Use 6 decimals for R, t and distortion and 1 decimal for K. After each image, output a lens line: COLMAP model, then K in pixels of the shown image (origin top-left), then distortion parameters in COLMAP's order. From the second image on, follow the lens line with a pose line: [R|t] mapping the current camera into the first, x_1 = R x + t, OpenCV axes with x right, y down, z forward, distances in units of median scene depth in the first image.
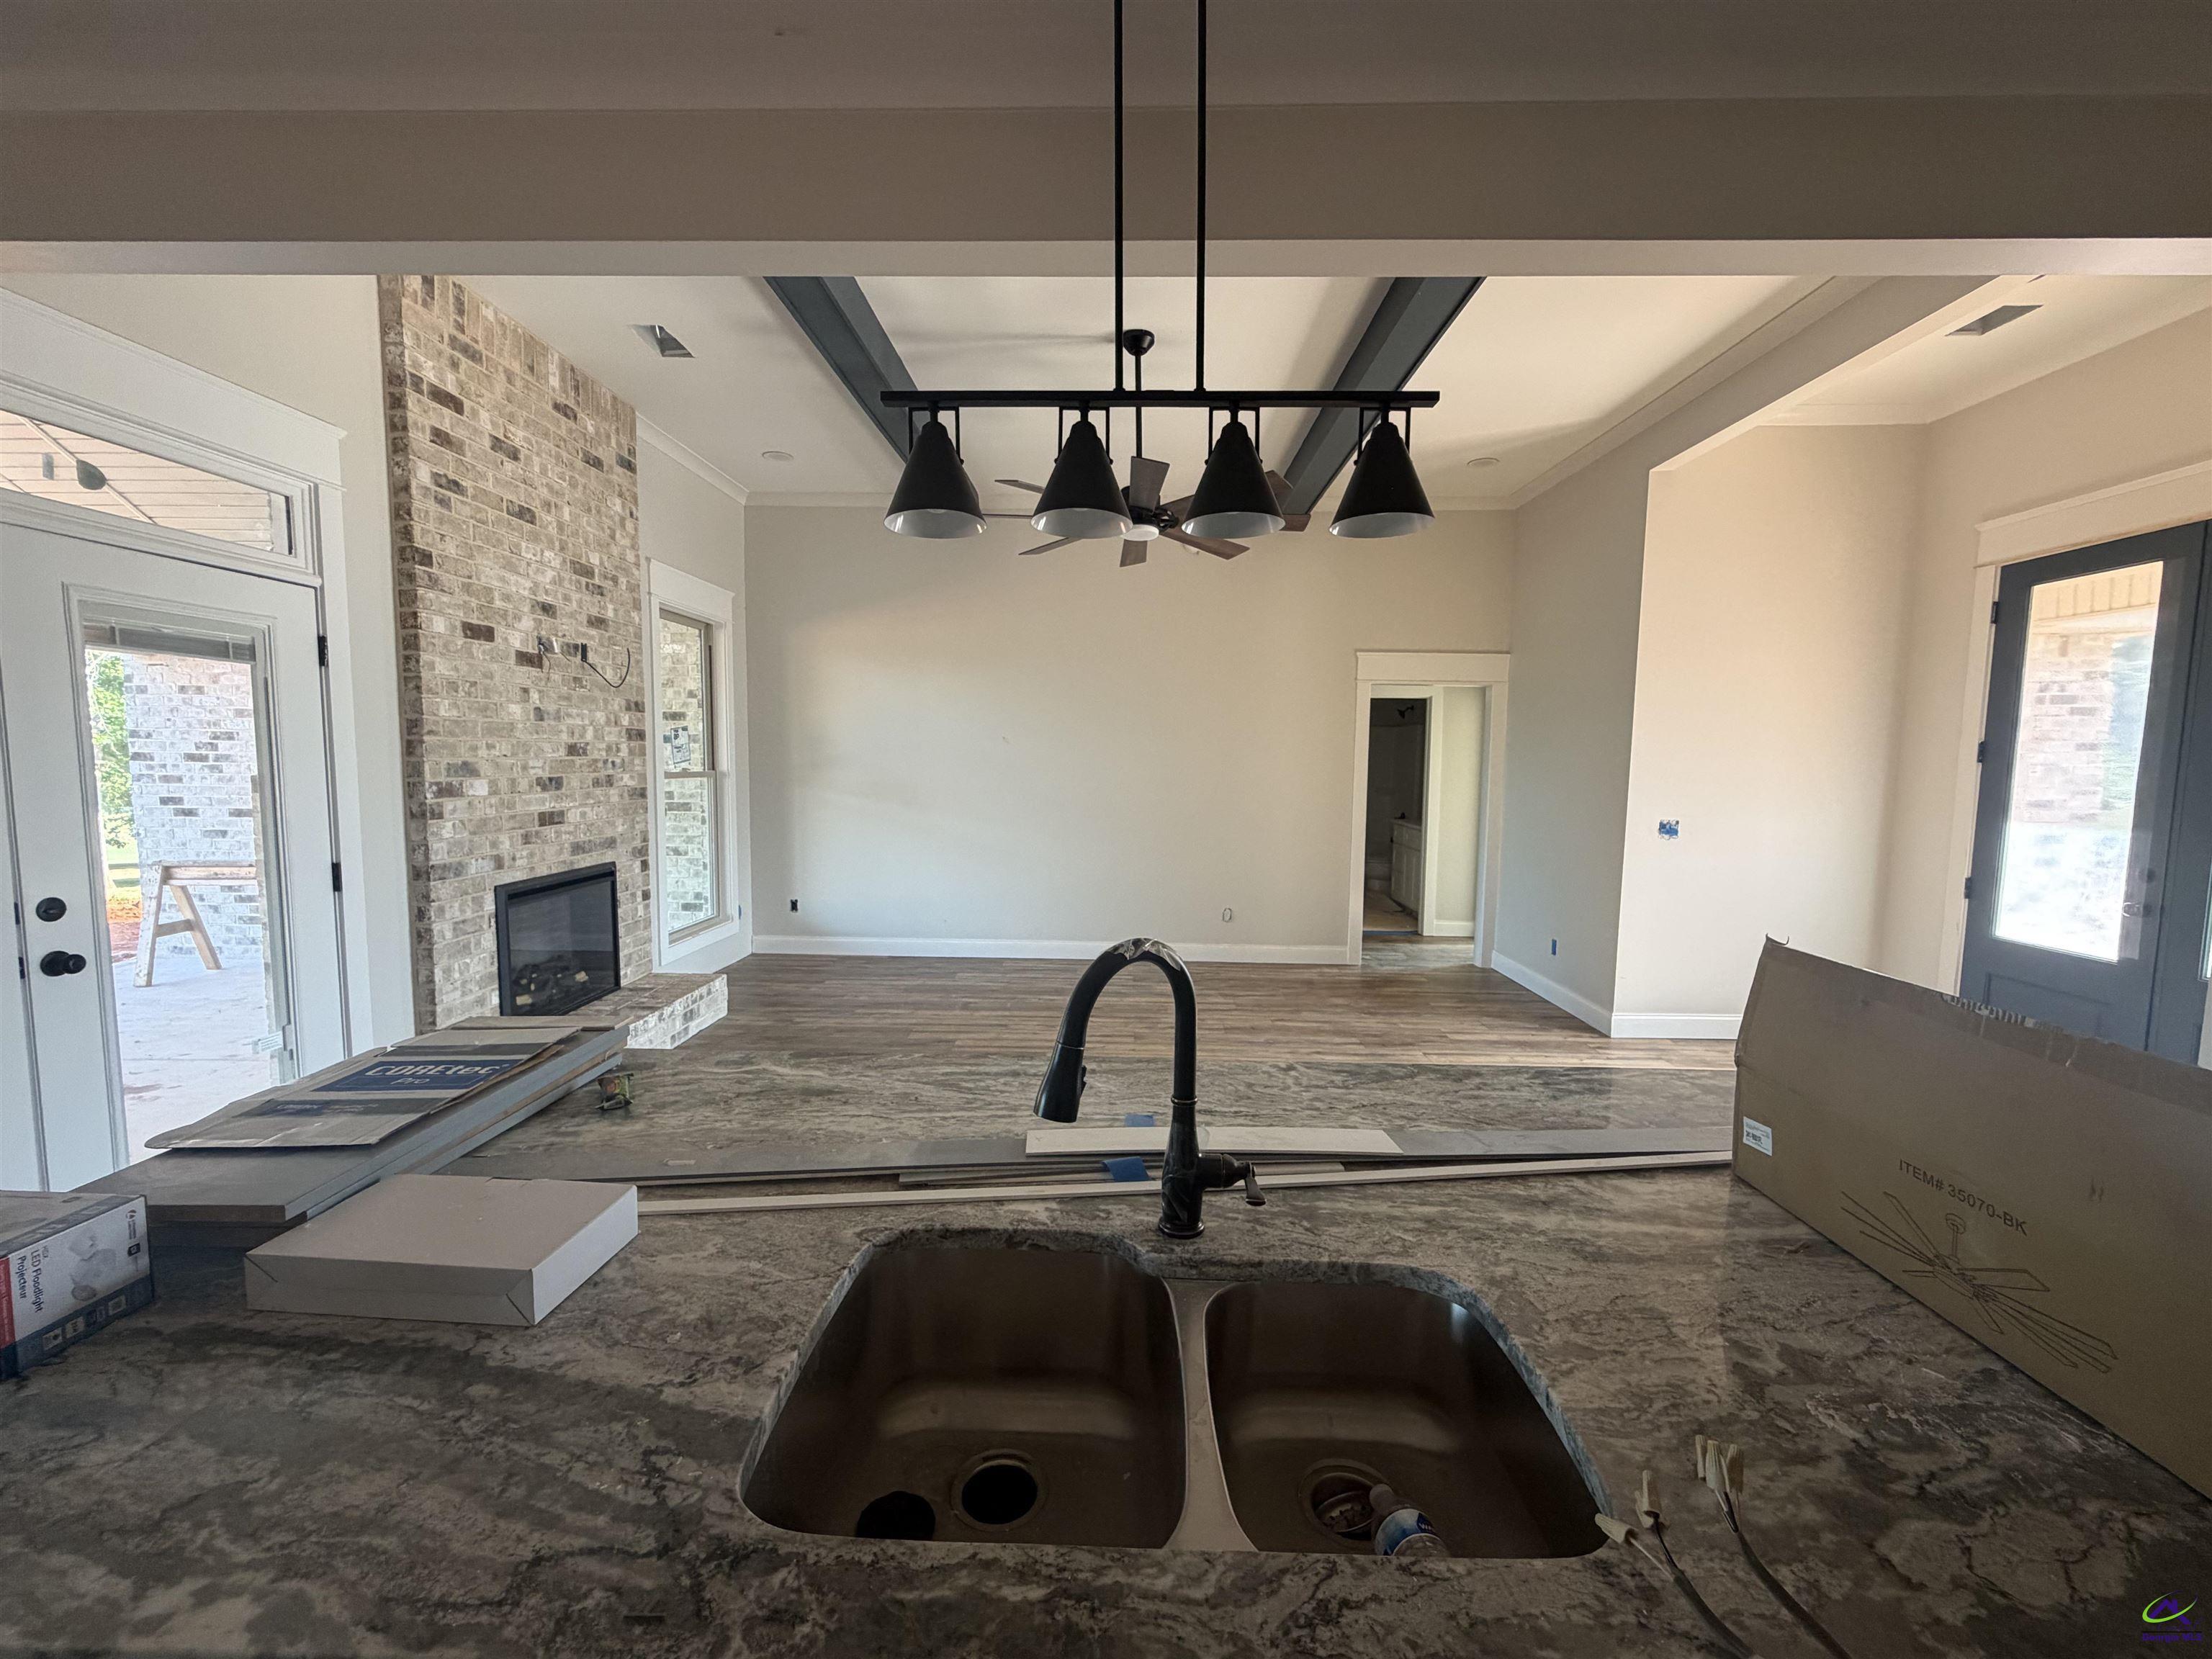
lens RADIAL K [[881.4, 0, 1111.7], [0, 881.4, 818.4], [0, 0, 1]] dist [-0.006960, 0.000924]
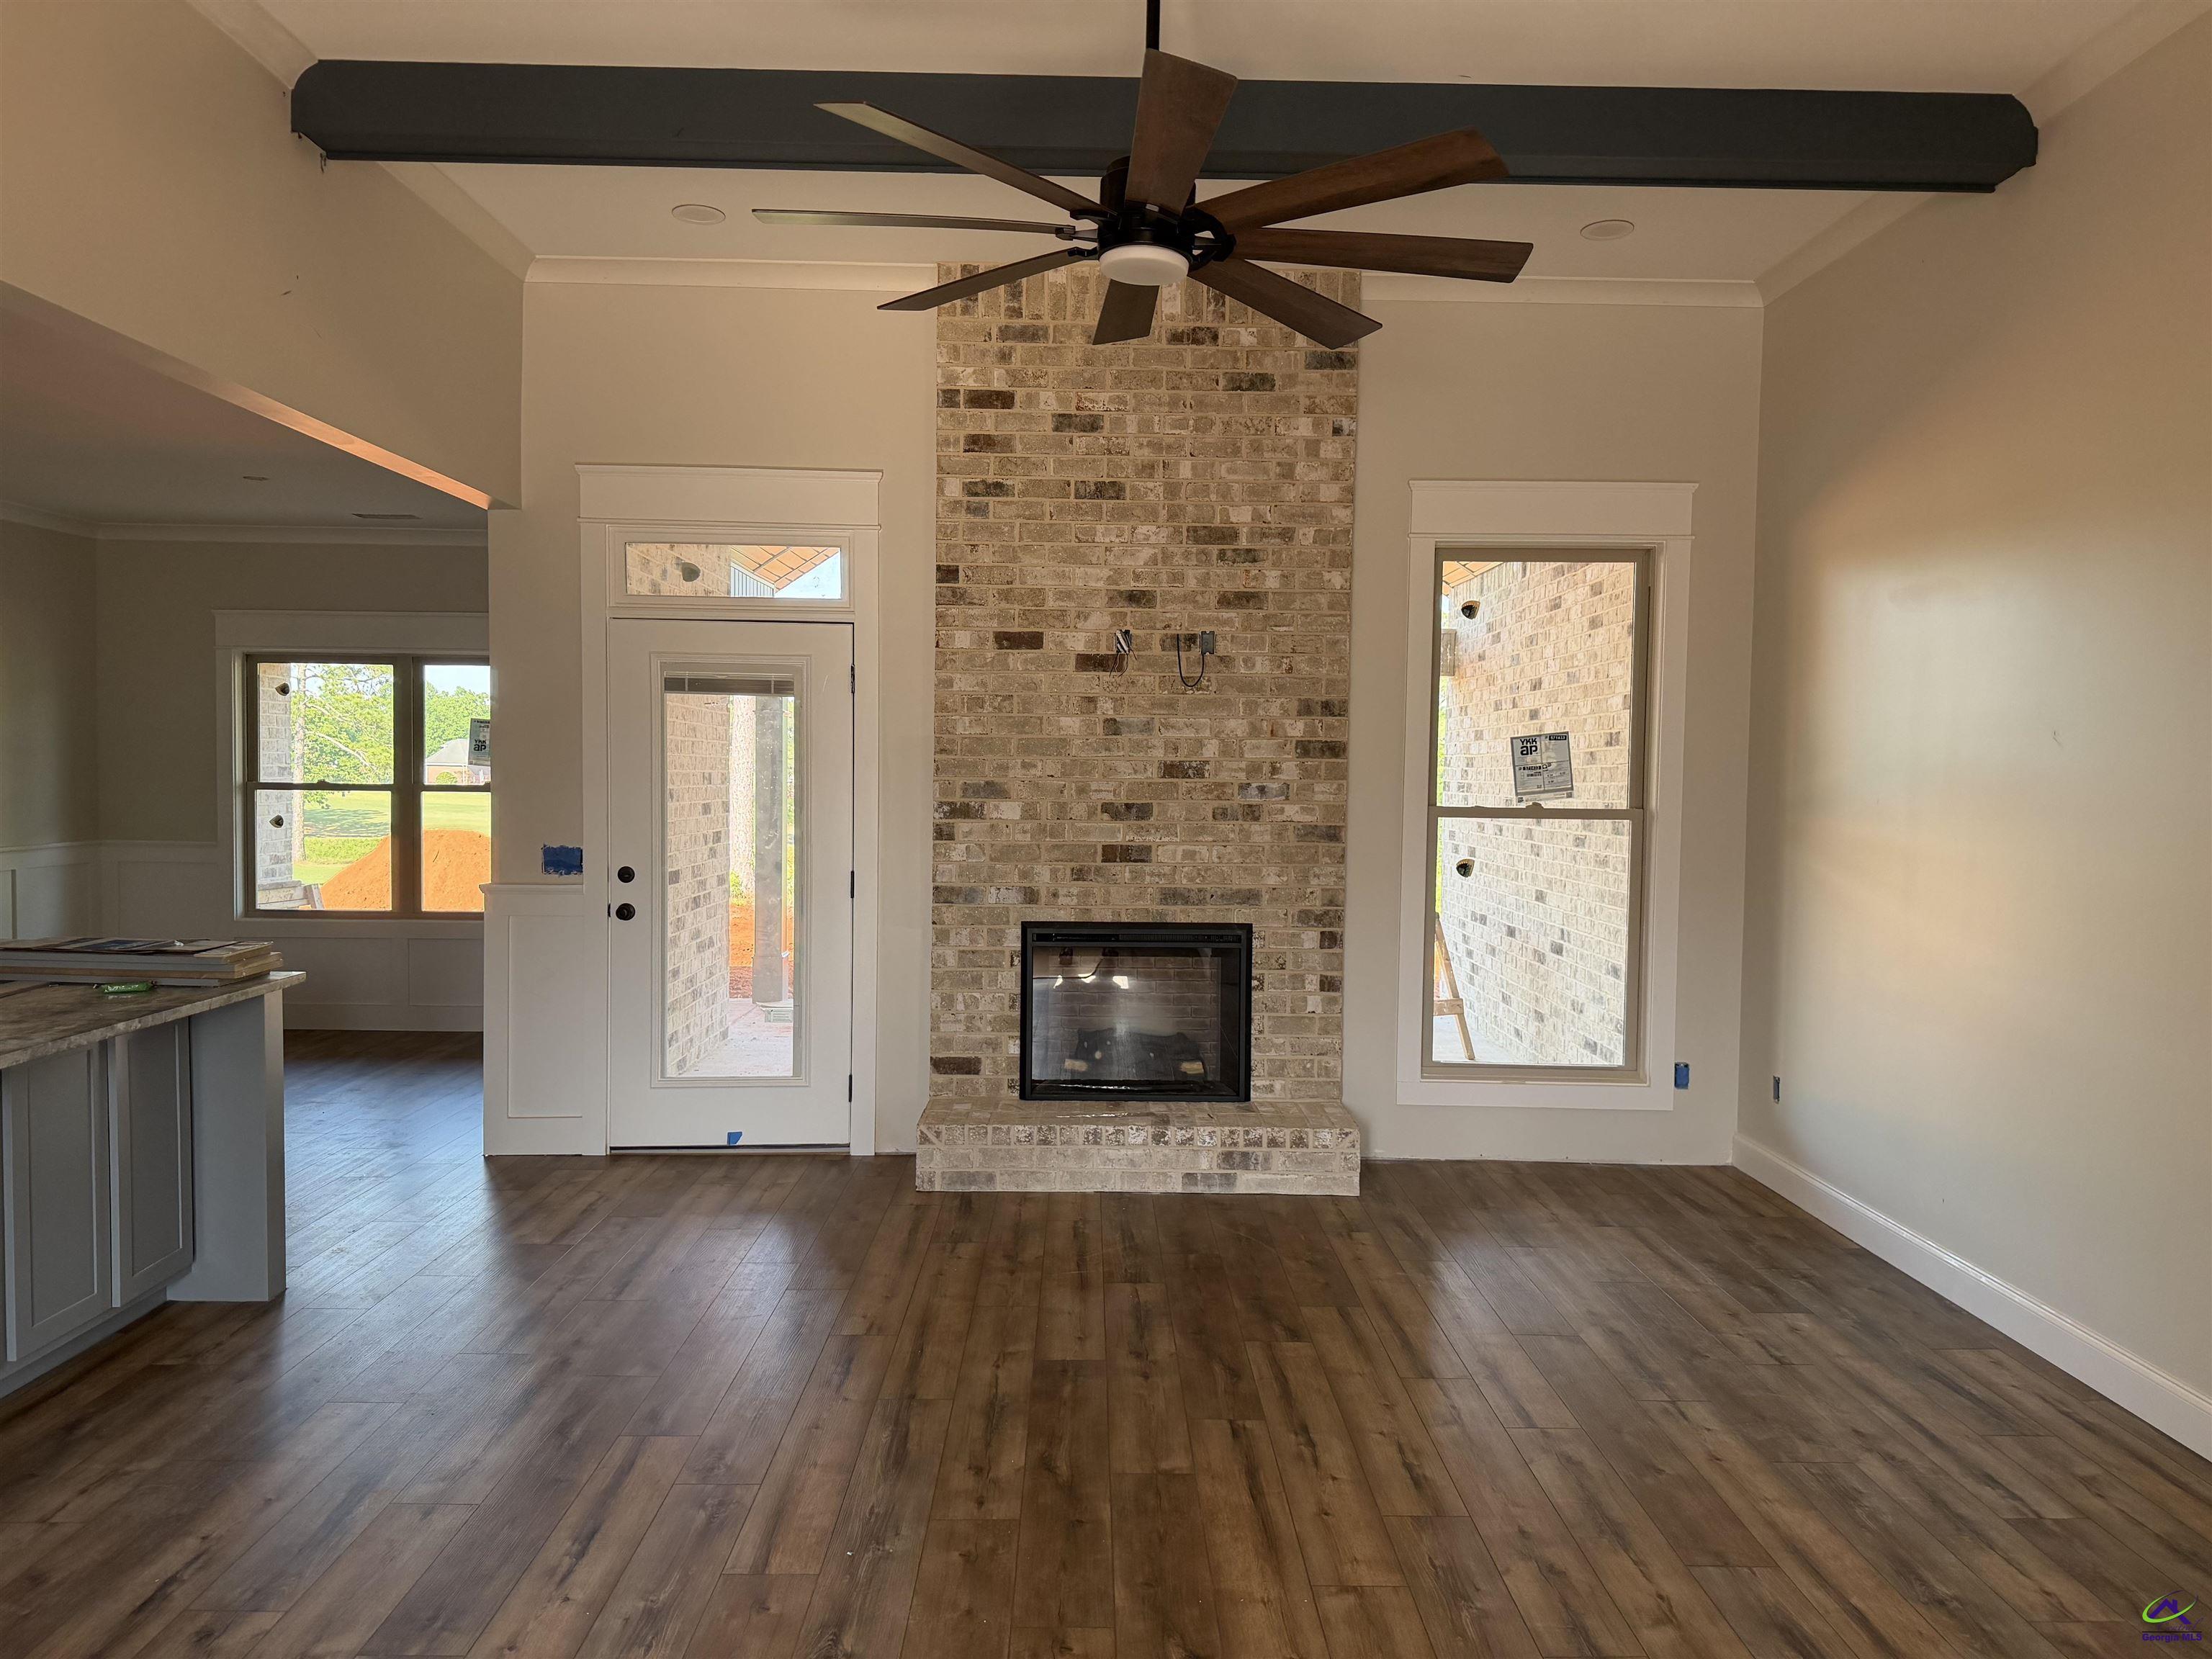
lens RADIAL K [[1535.9, 0, 1104.6], [0, 1535.9, 828.2], [0, 0, 1]] dist [0.076567, -0.063837]
pose [[0.033514, 0.028285, -0.999038, 0.796951], [-0.082299, 0.996283, 0.025446, -0.059554], [0.996044, 0.081367, 0.035718, 0.948045]]
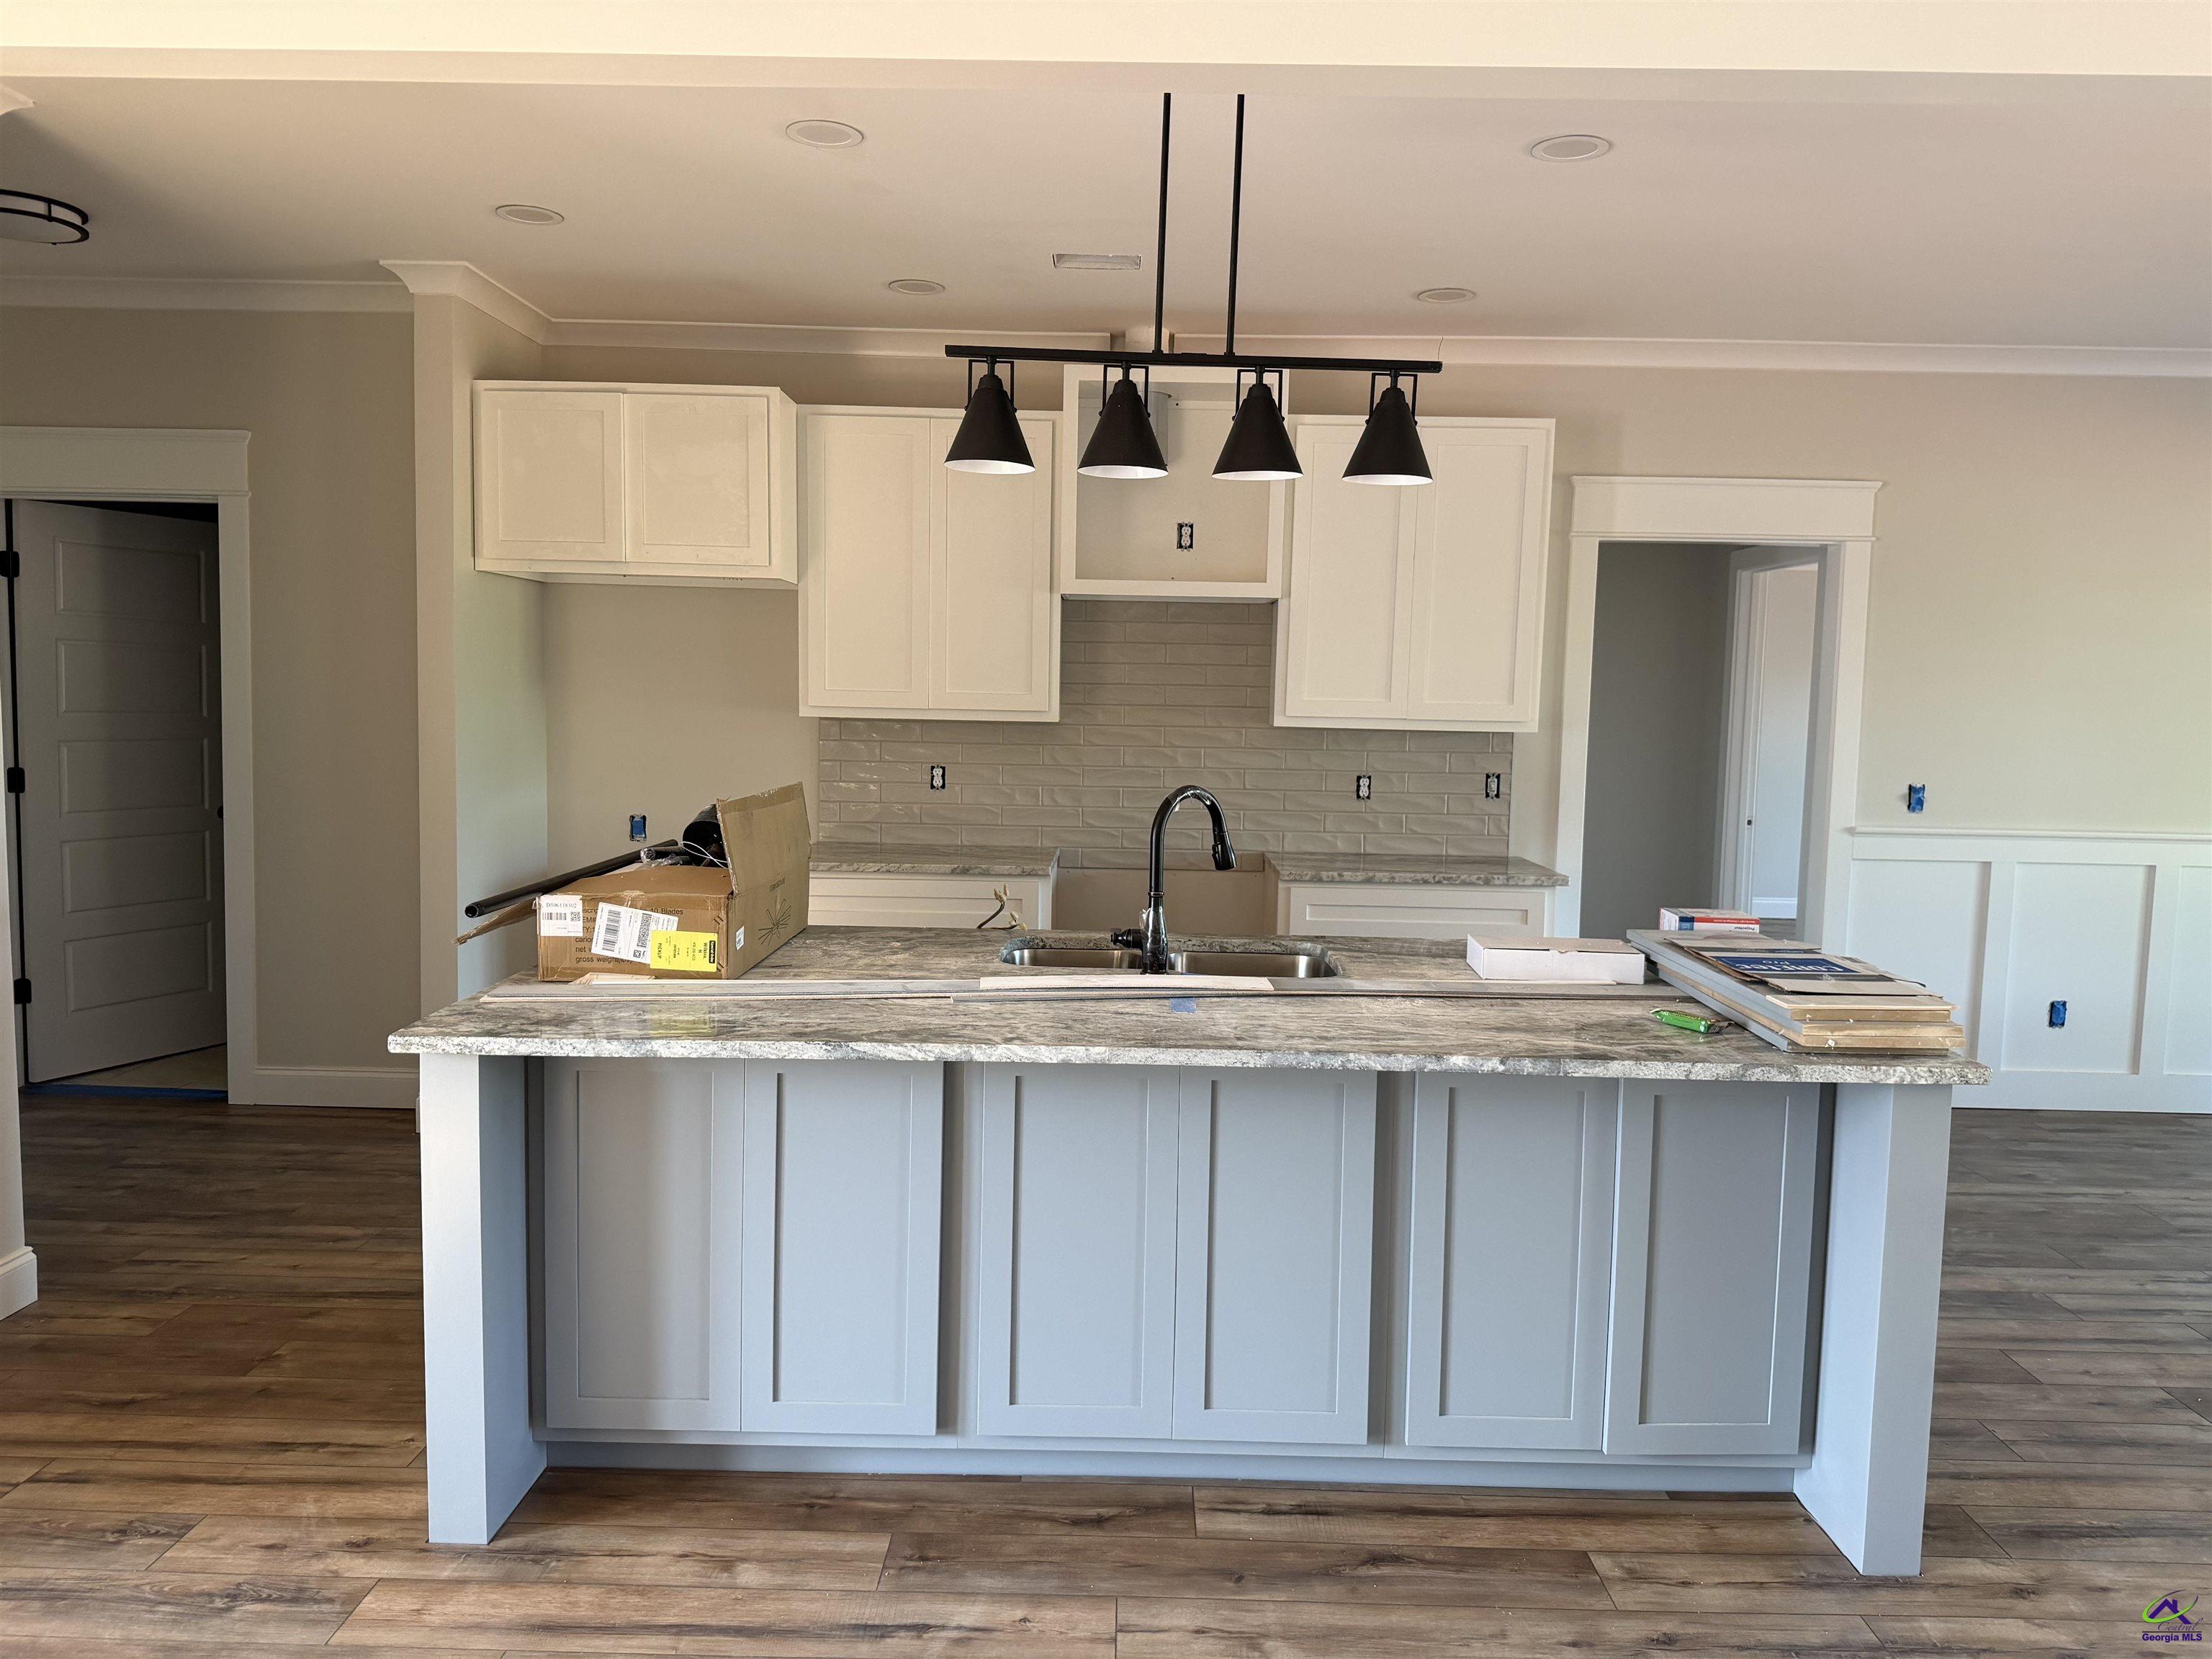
lens RADIAL K [[1535.9, 0, 1103.9], [0, 1535.9, 819.6], [0, 0, 1]] dist [0.076567, -0.063837]
pose [[-0.999423, -0.033667, -0.004441, 0.044380], [-0.033948, 0.987353, 0.154861, -0.069744], [-0.000829, 0.154923, -0.987926, 1.045335]]
